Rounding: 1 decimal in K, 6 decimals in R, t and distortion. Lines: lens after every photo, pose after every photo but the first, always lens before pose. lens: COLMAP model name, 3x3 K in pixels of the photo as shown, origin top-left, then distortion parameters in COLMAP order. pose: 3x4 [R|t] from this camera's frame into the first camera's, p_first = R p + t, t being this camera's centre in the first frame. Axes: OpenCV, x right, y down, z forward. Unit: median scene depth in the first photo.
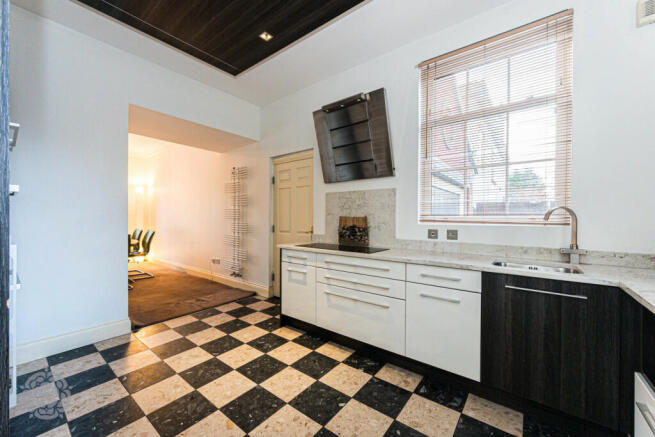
lens RADIAL K [[257.7, 0, 327.5], [0, 257.7, 220.2], [0, 0, 1]] dist [-0.002598, -0.000568]
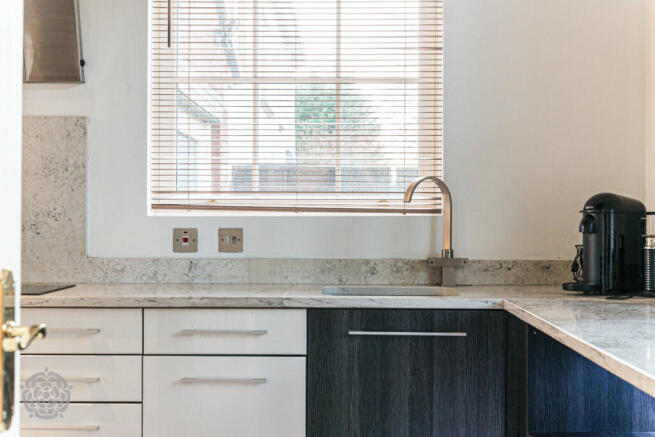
lens RADIAL K [[947.1, 0, 327.7], [0, 947.1, 218.2], [0, 0, 1]] dist [0.021265, 0.000000]
pose [[0.796822, -0.001409, 0.604212, -0.371150], [0.005062, 0.999978, -0.004343, 0.035105], [-0.604193, 0.006519, 0.796811, -0.361629]]
